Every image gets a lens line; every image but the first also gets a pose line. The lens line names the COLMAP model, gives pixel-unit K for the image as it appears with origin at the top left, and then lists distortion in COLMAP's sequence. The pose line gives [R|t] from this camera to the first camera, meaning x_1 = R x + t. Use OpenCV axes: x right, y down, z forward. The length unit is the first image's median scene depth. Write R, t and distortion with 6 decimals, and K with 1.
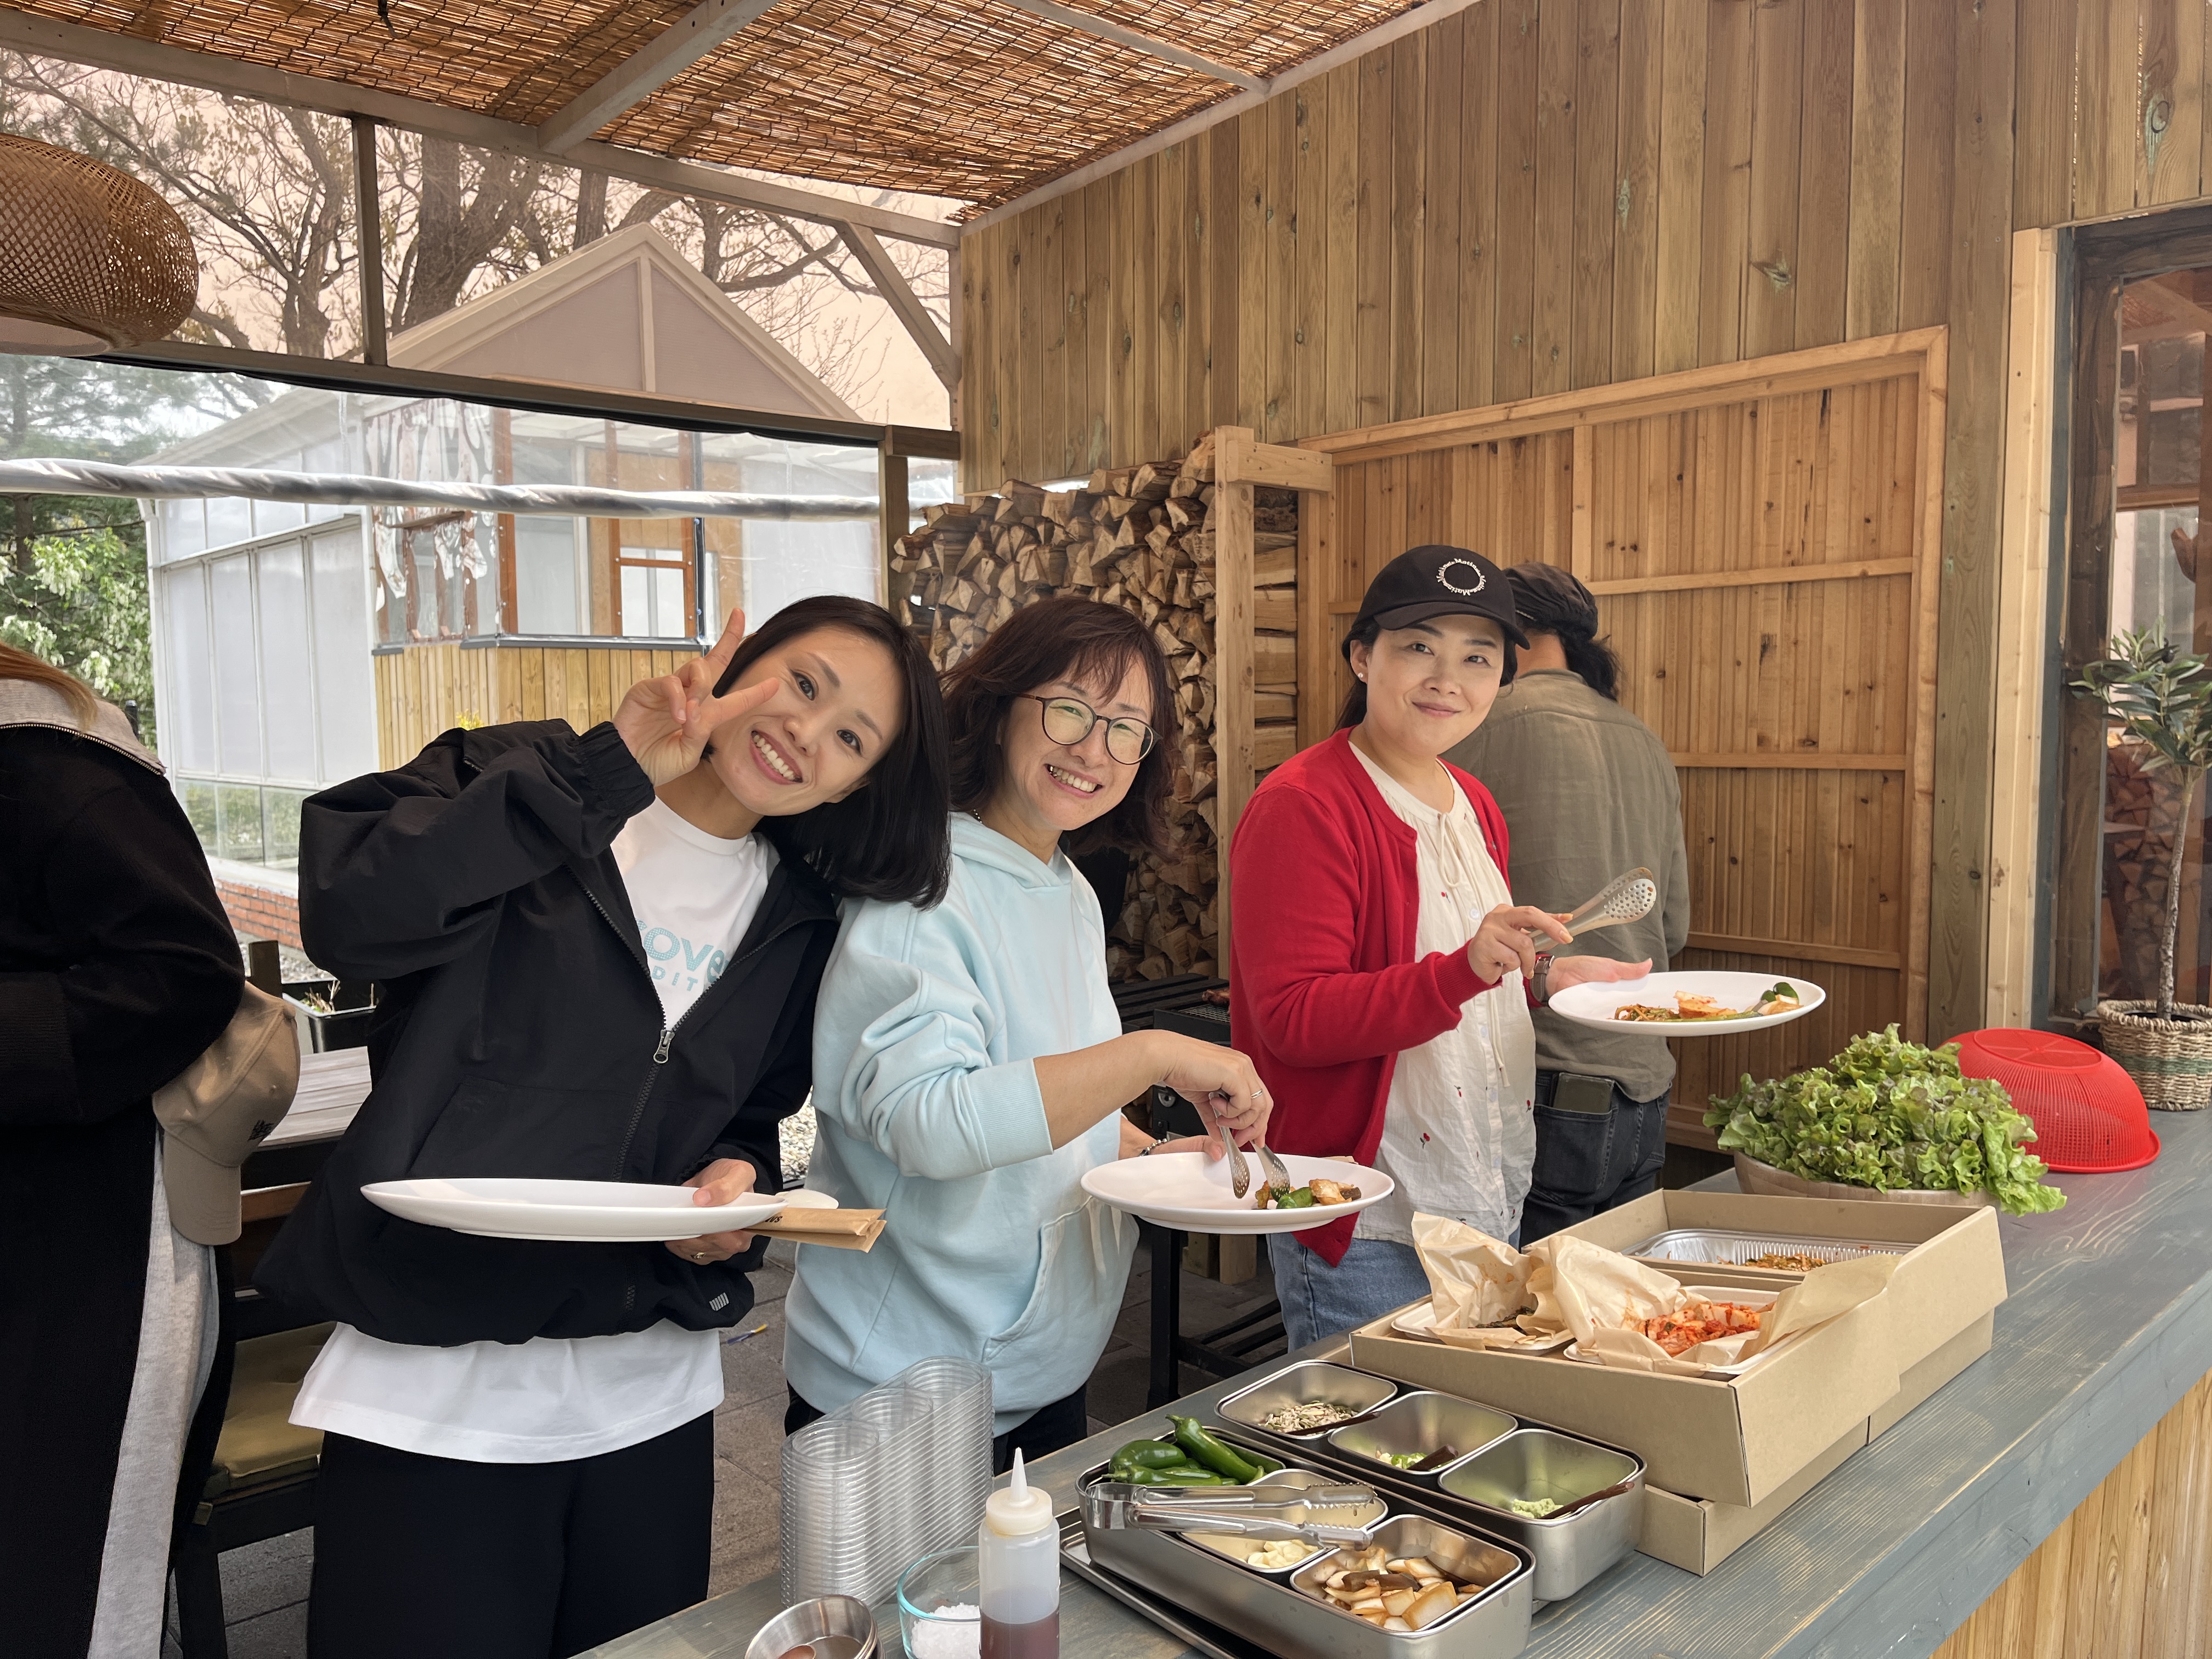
lens RADIAL K [[1648.5, 0, 1098.7], [0, 1648.5, 848.9], [0, 0, 1]] dist [0.042429, -0.071212]
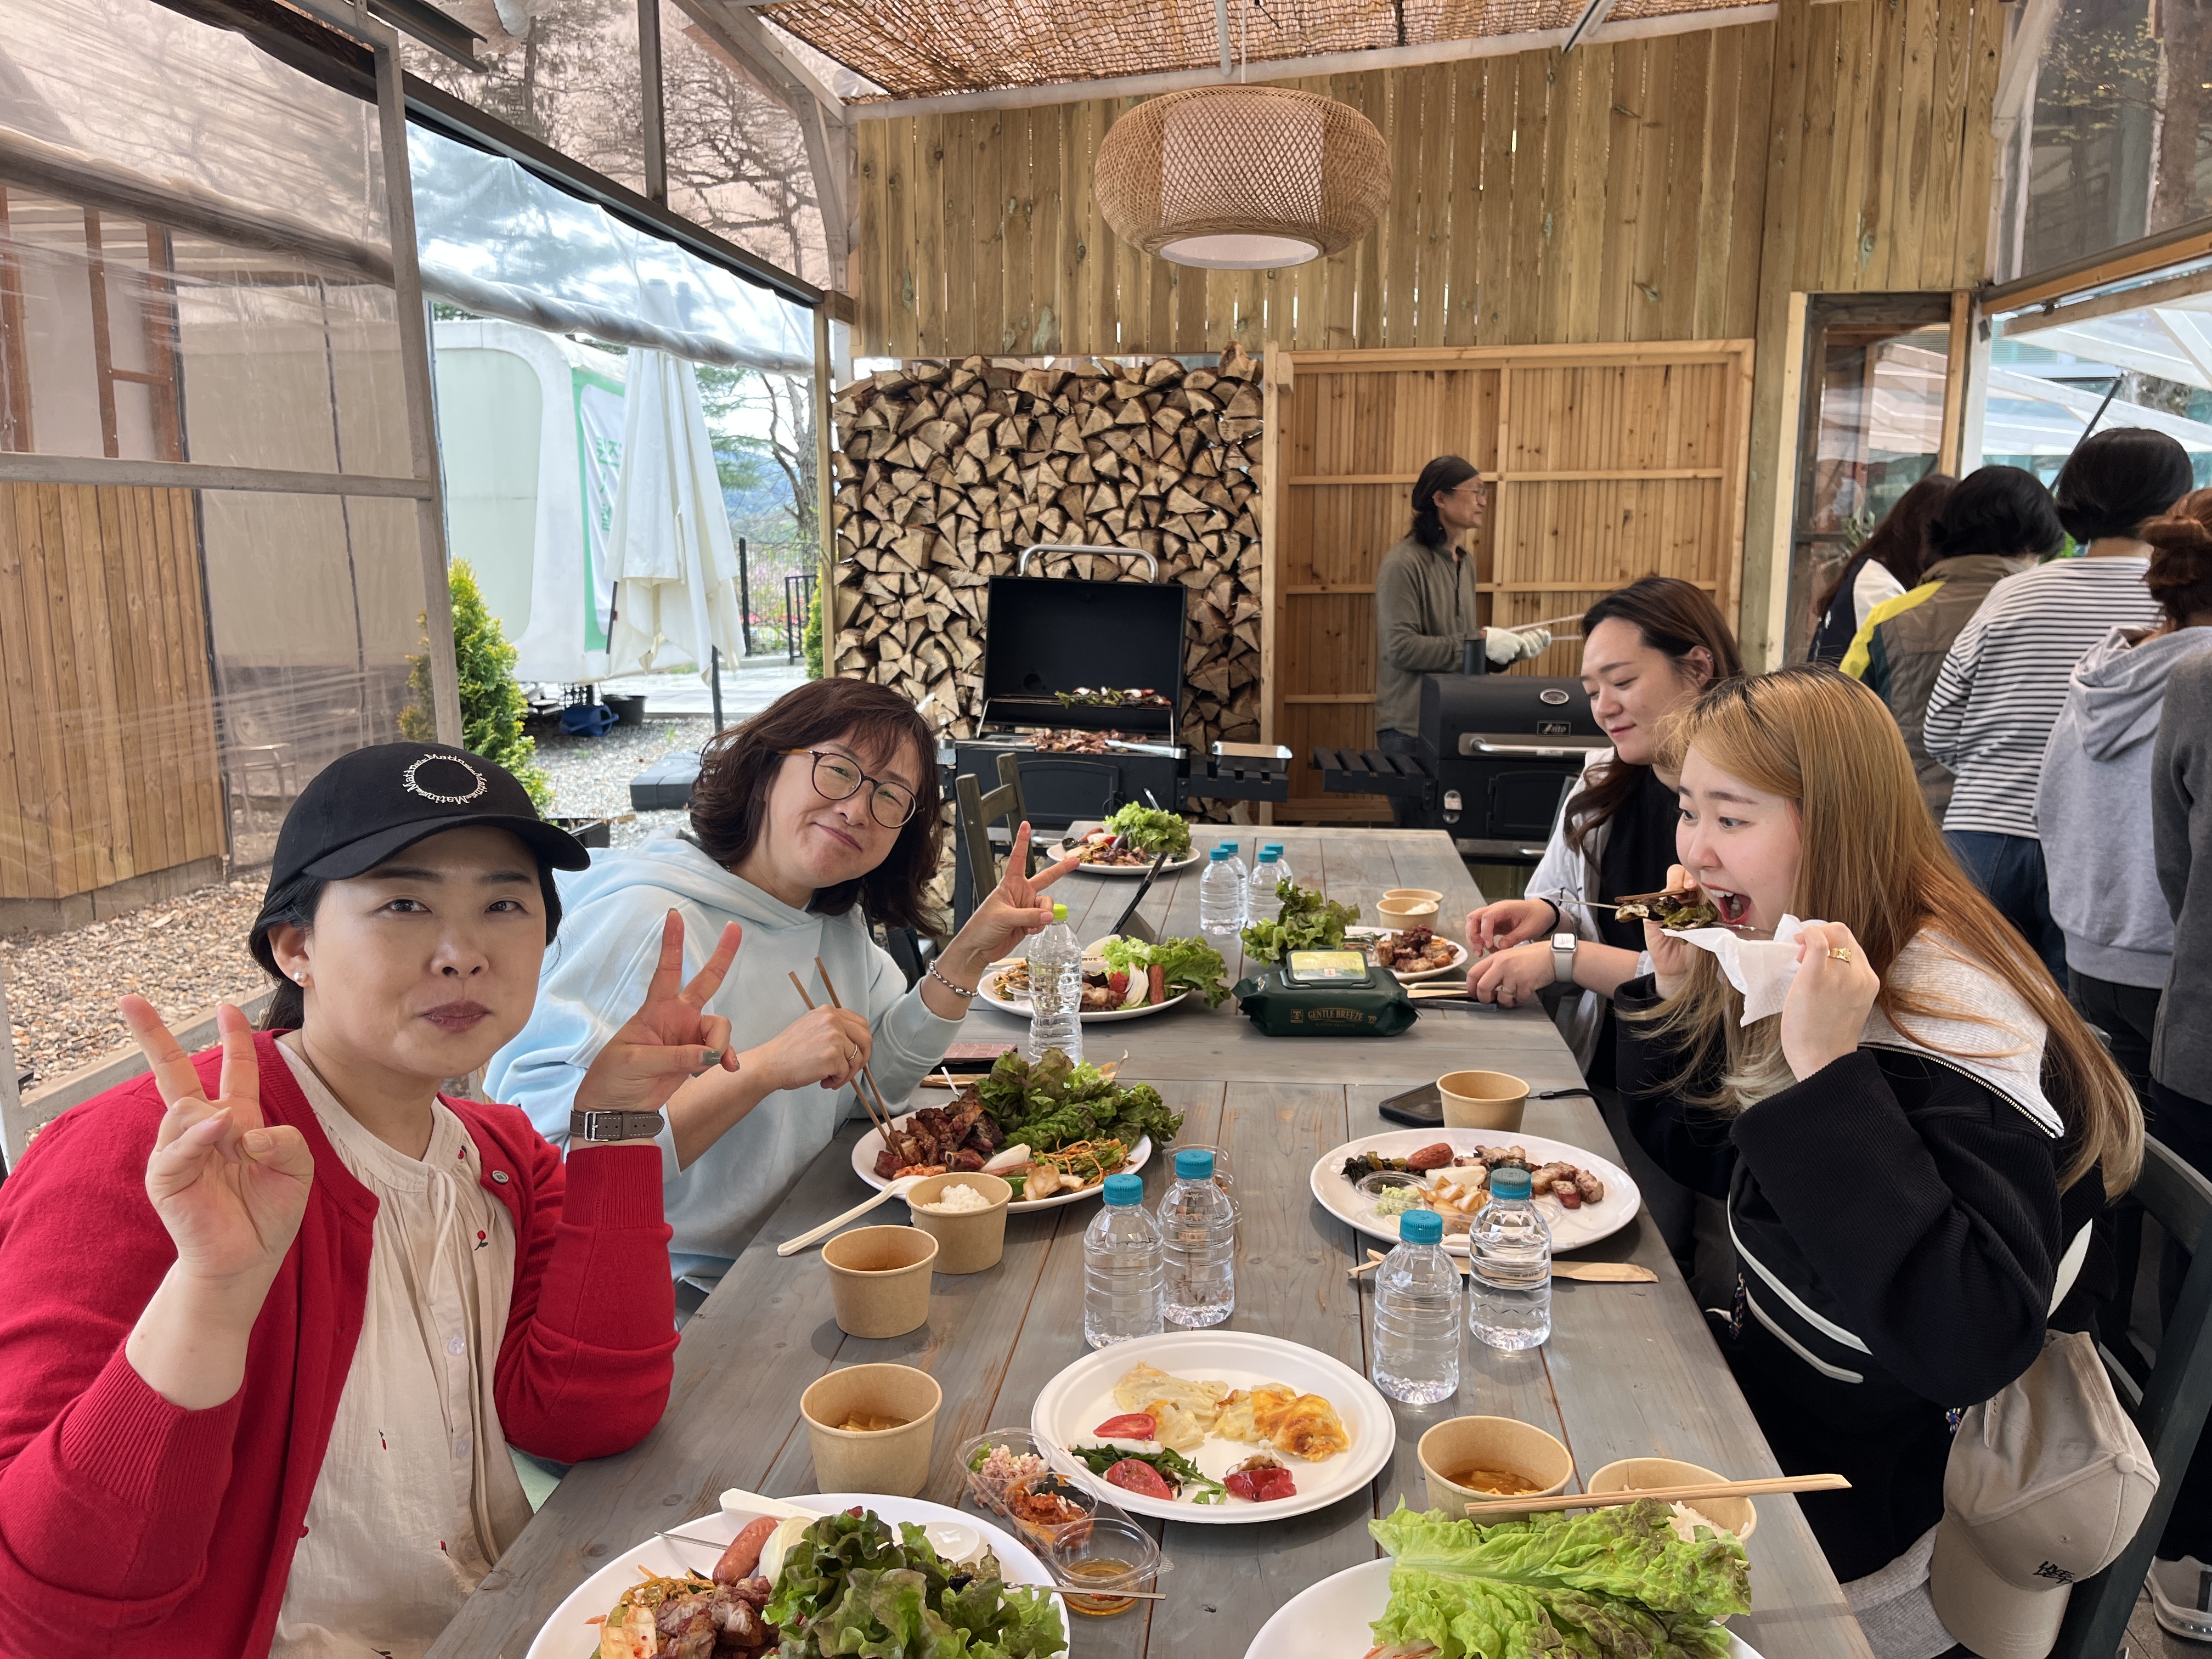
lens RADIAL K [[1648.5, 0, 1108.1], [0, 1648.5, 820.3], [0, 0, 1]] dist [0.042429, -0.071212]
pose [[0.760611, -0.100917, 0.641316, -1.057779], [0.052468, 0.994168, 0.094214, -0.003270], [-0.647084, -0.038012, 0.761471, 0.057001]]
